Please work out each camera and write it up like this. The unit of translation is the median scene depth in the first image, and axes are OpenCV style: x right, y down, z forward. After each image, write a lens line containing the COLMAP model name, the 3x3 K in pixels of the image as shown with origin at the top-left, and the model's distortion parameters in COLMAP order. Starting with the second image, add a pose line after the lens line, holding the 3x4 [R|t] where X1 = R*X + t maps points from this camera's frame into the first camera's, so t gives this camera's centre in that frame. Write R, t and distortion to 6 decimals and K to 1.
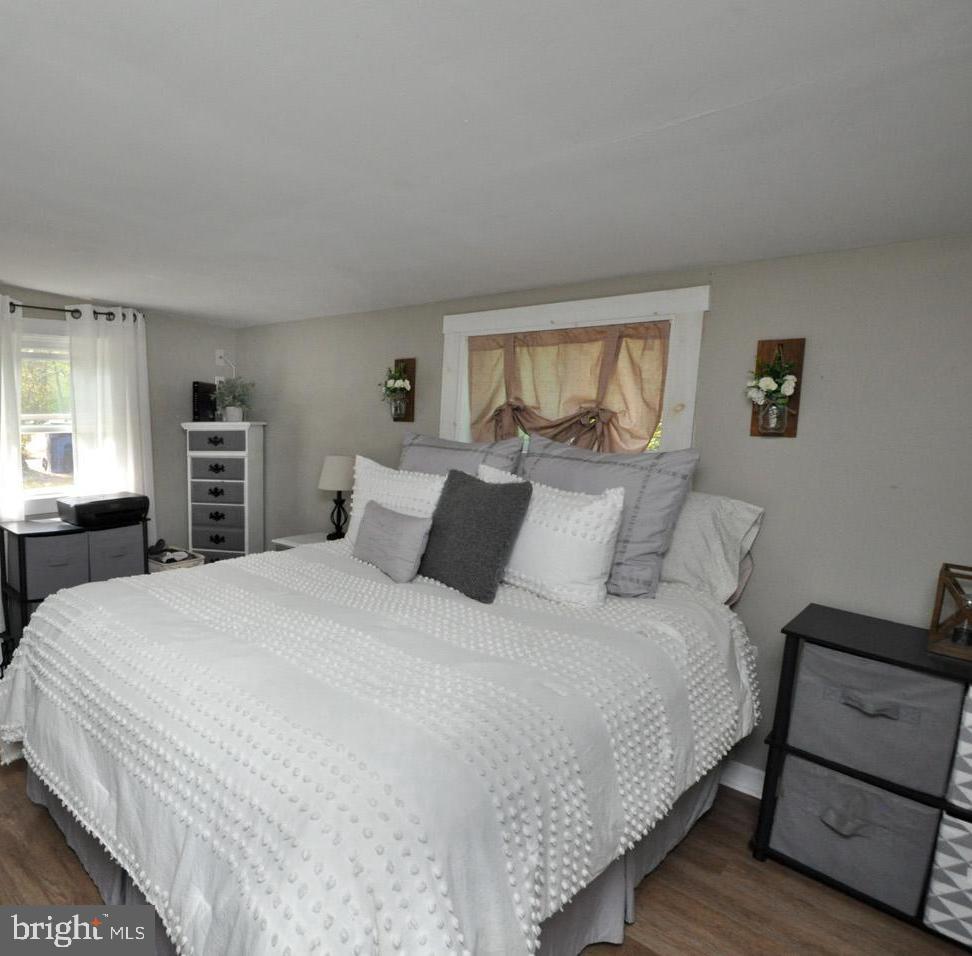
lens RADIAL K [[718.6, 0, 486.0], [0, 718.6, 478.0], [0, 0, 1]] dist [-0.040681, -0.000208]
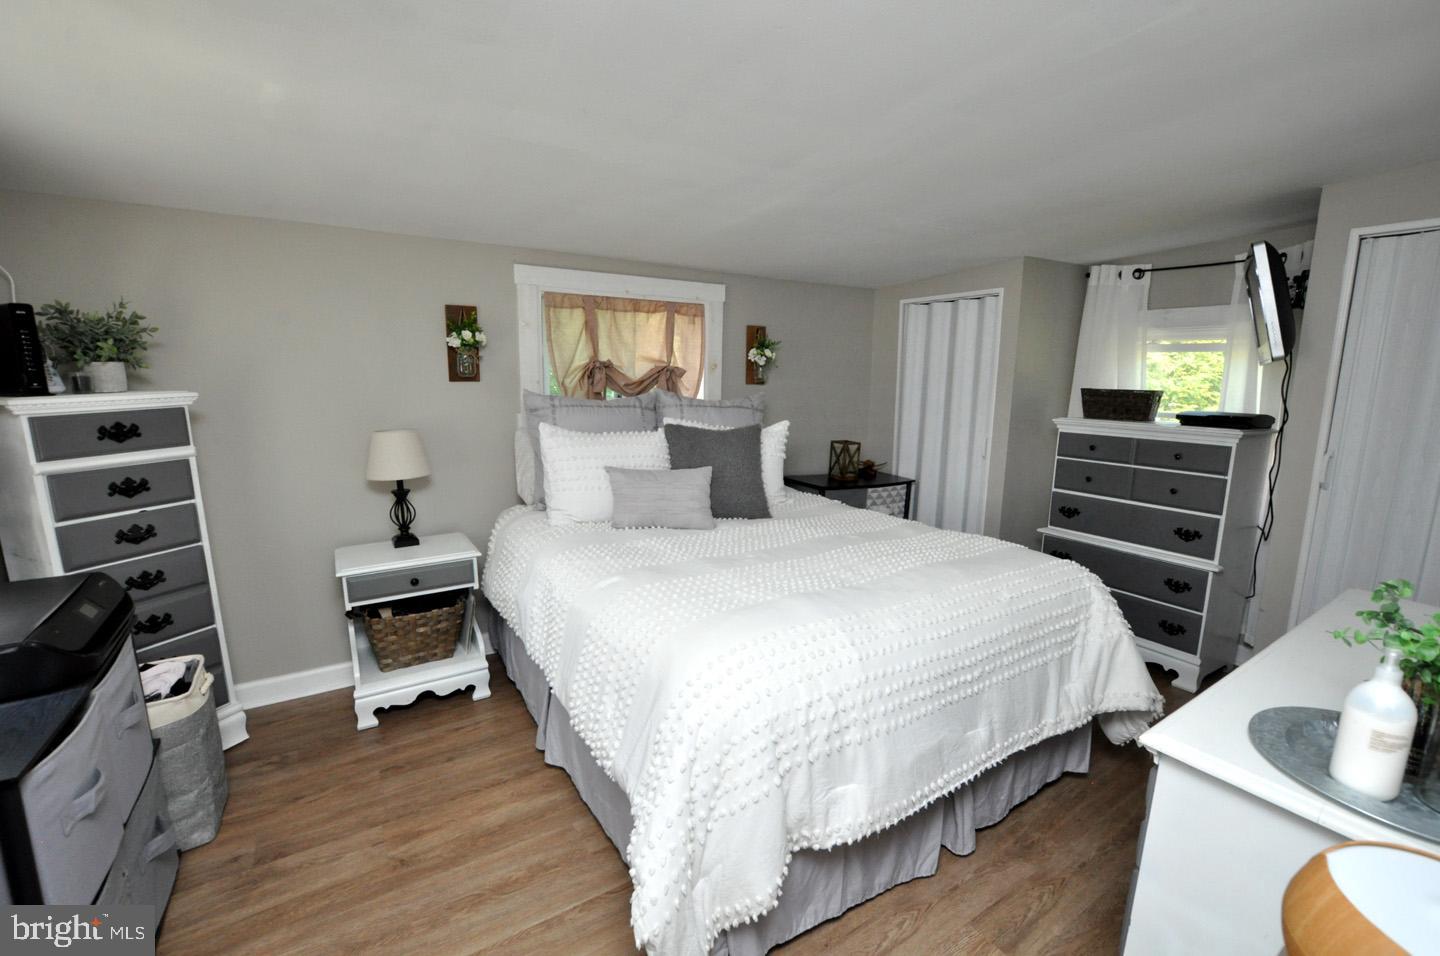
lens RADIAL K [[631.1, 0, 721.9], [0, 631.1, 481.7], [0, 0, 1]] dist [-0.033178, 0.004592]
pose [[0.192267, -0.175634, 0.965498, -0.843177], [0.086309, 0.983068, 0.161642, -0.060545], [-0.977540, 0.052252, 0.204171, 0.604568]]
